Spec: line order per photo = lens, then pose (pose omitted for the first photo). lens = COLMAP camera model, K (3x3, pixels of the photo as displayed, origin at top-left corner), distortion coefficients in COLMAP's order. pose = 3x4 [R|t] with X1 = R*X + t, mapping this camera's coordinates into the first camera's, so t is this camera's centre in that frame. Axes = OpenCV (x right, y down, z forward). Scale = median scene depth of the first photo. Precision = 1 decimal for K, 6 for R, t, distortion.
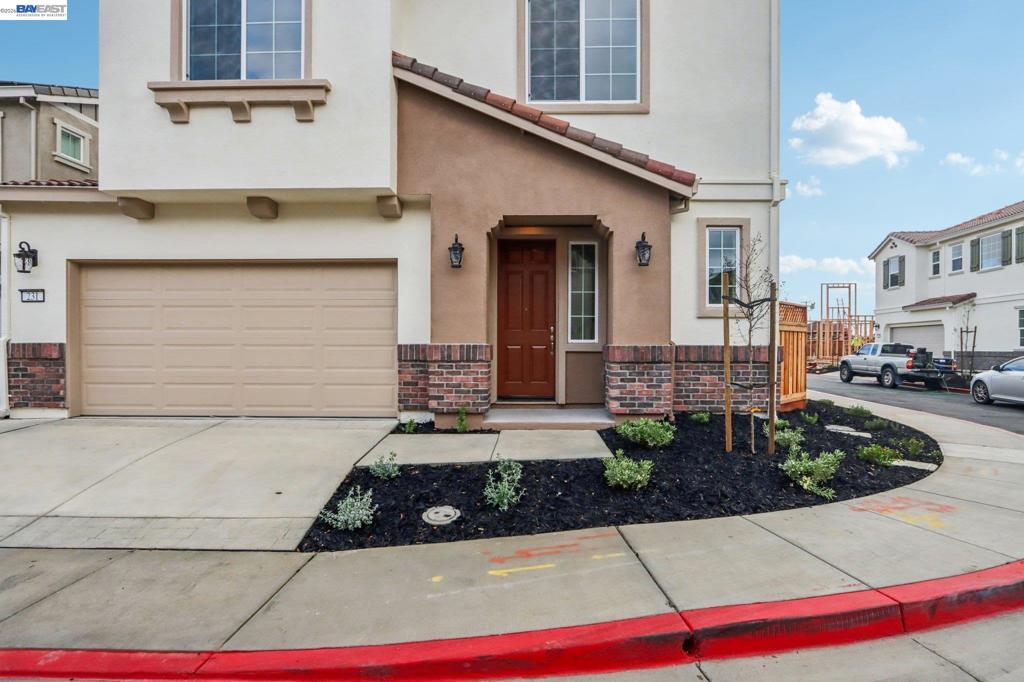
lens RADIAL K [[508.8, 0, 516.2], [0, 508.8, 350.0], [0, 0, 1]] dist [-0.003374, -0.000622]
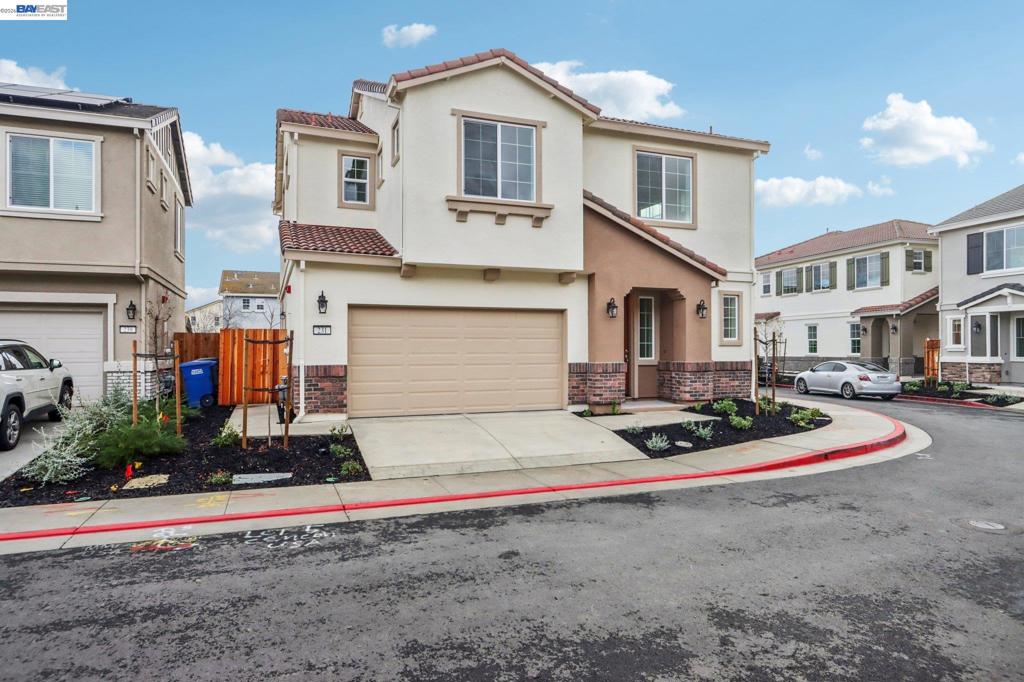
lens RADIAL K [[624.9, 0, 512.0], [0, 624.9, 341.0], [0, 0, 1]] dist [0.001687, 0.002303]
pose [[0.924088, 0.000259, 0.382179, -1.164528], [0.006805, 0.999830, -0.017134, -0.047784], [-0.382118, 0.018434, 0.923929, -0.755040]]
